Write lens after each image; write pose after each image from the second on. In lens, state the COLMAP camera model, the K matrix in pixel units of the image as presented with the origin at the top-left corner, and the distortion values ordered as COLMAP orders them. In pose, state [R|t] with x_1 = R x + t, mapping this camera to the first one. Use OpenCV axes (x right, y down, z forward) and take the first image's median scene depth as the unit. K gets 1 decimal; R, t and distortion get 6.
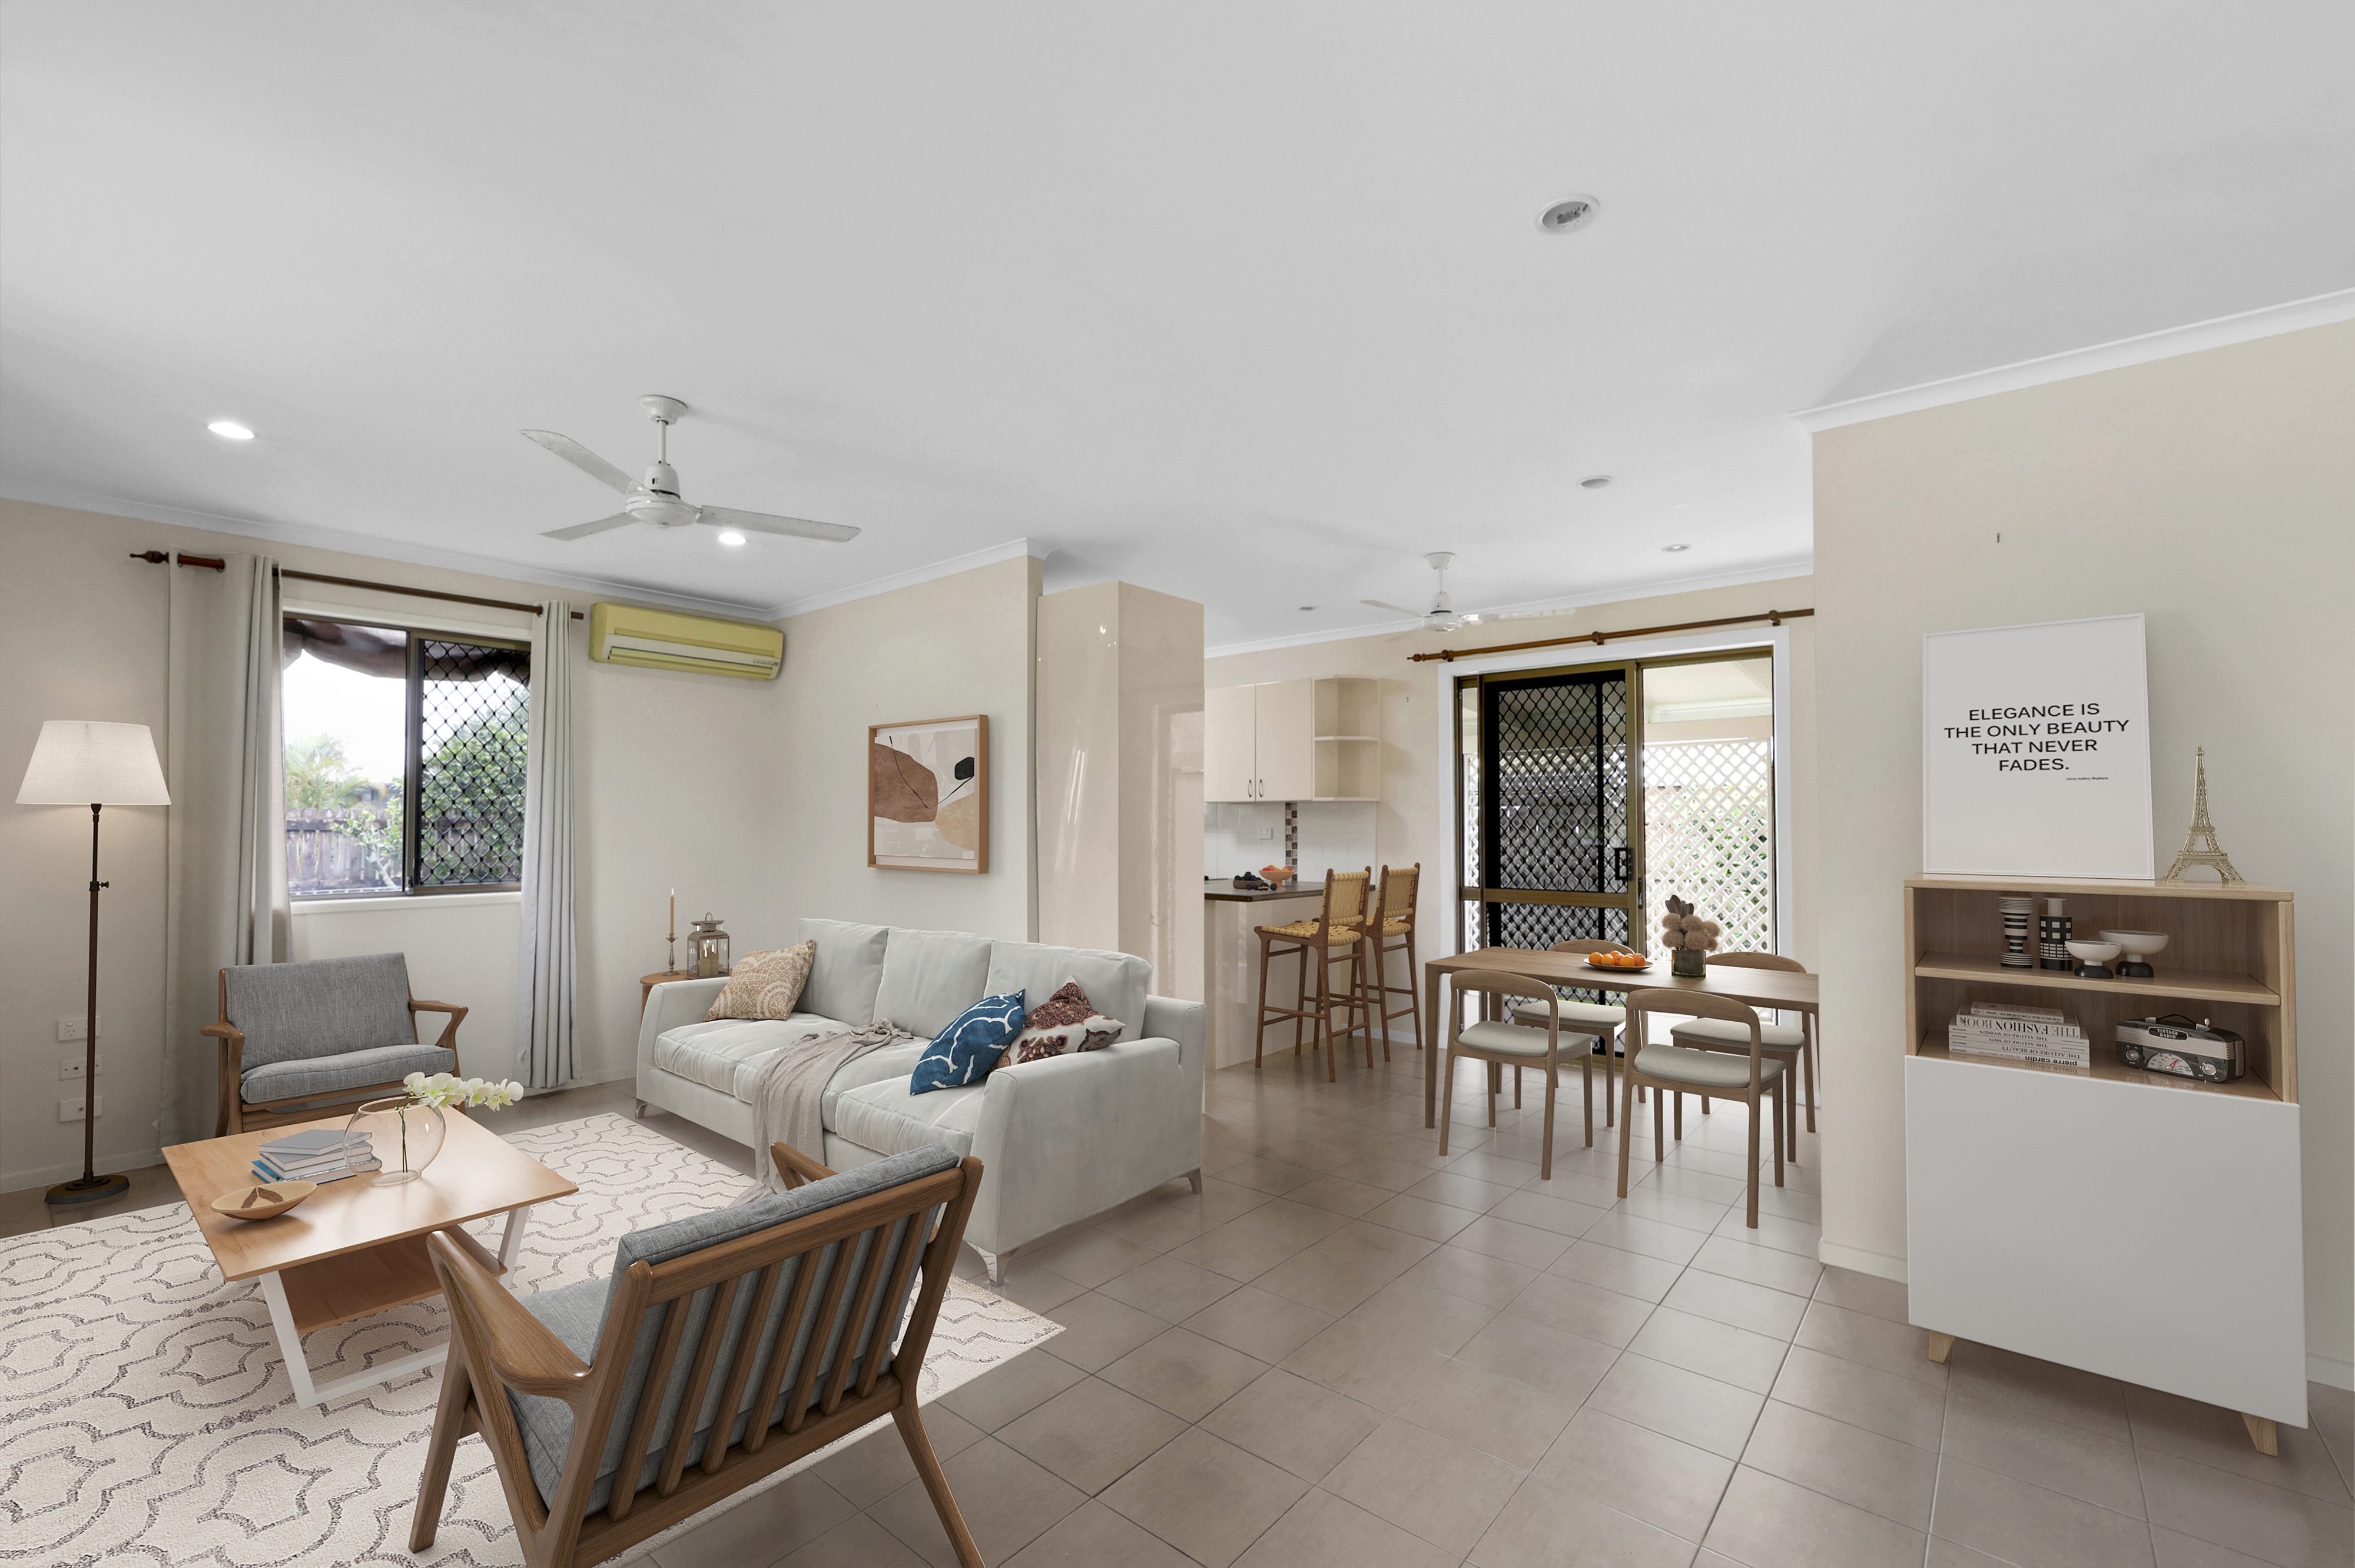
lens RADIAL K [[995.3, 0, 1177.5], [0, 995.3, 784.0], [0, 0, 1]] dist [-0.000497, -0.000029]
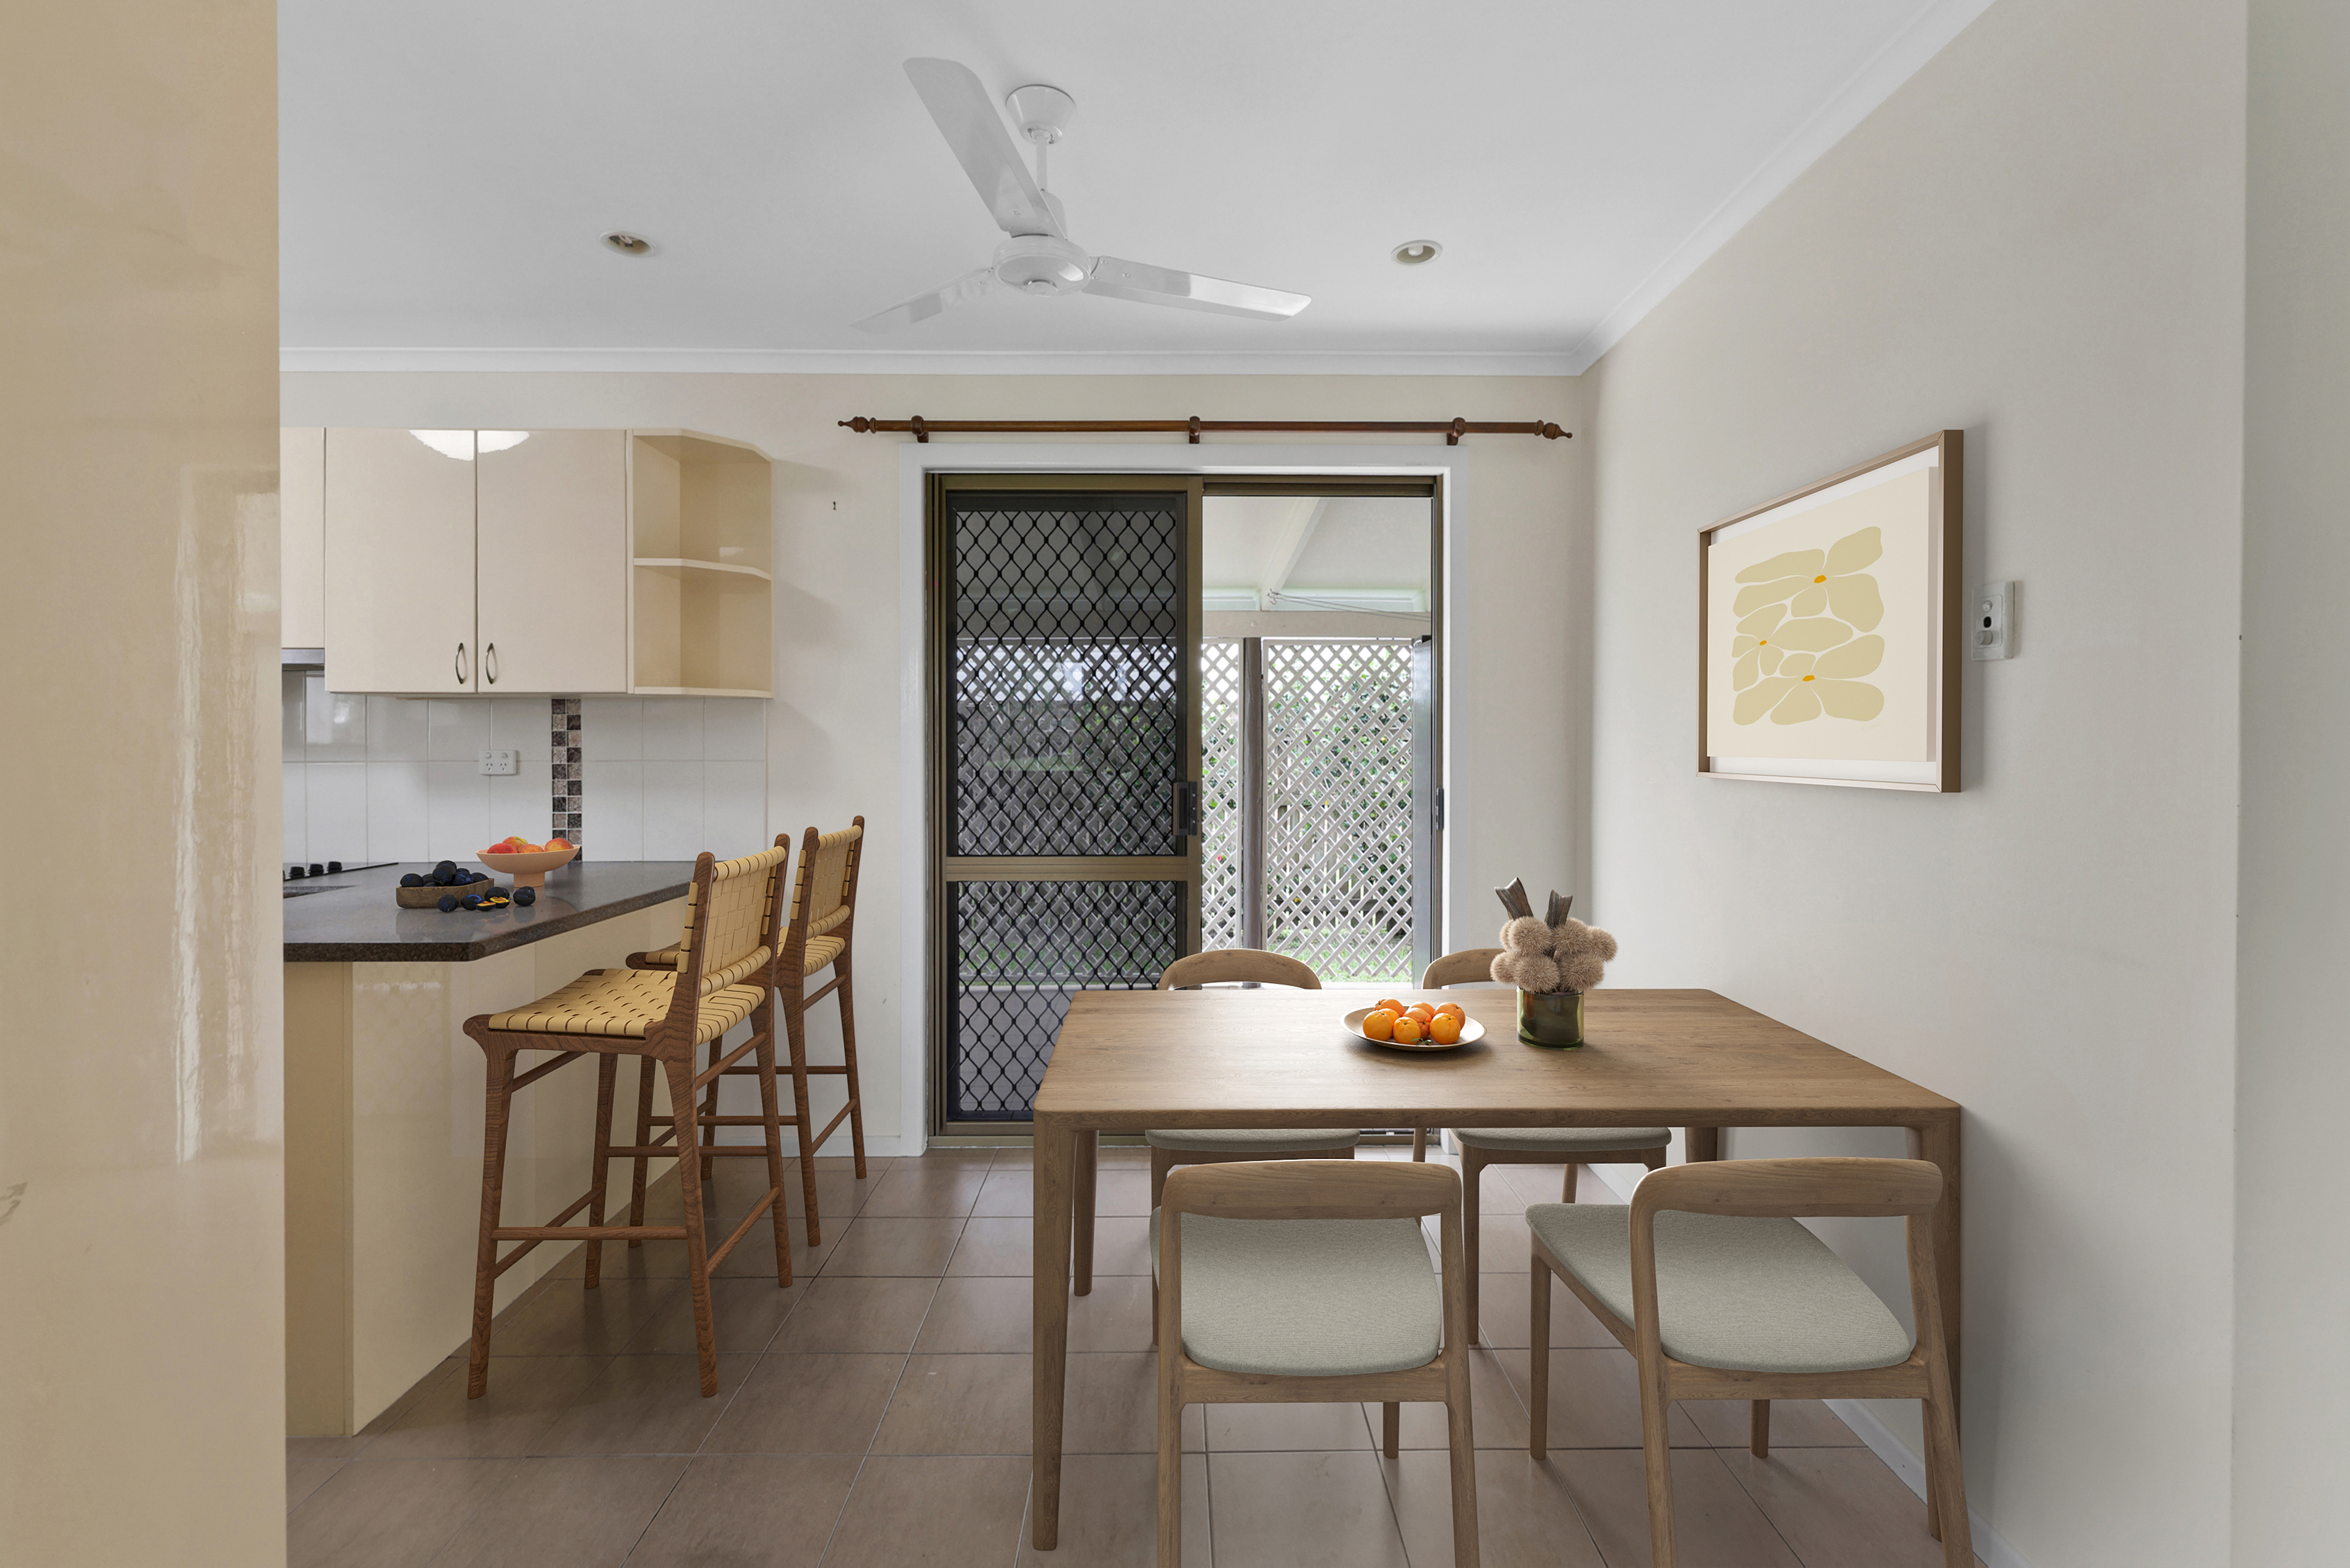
lens RADIAL K [[956.2, 0, 1181.0], [0, 956.2, 752.4], [0, 0, 1]] dist [-0.009843, -0.000166]
pose [[0.755153, 0.004970, 0.655529, 0.042794], [-0.028036, 0.999301, 0.024720, 0.028247], [-0.654948, -0.037046, 0.754765, 0.520740]]
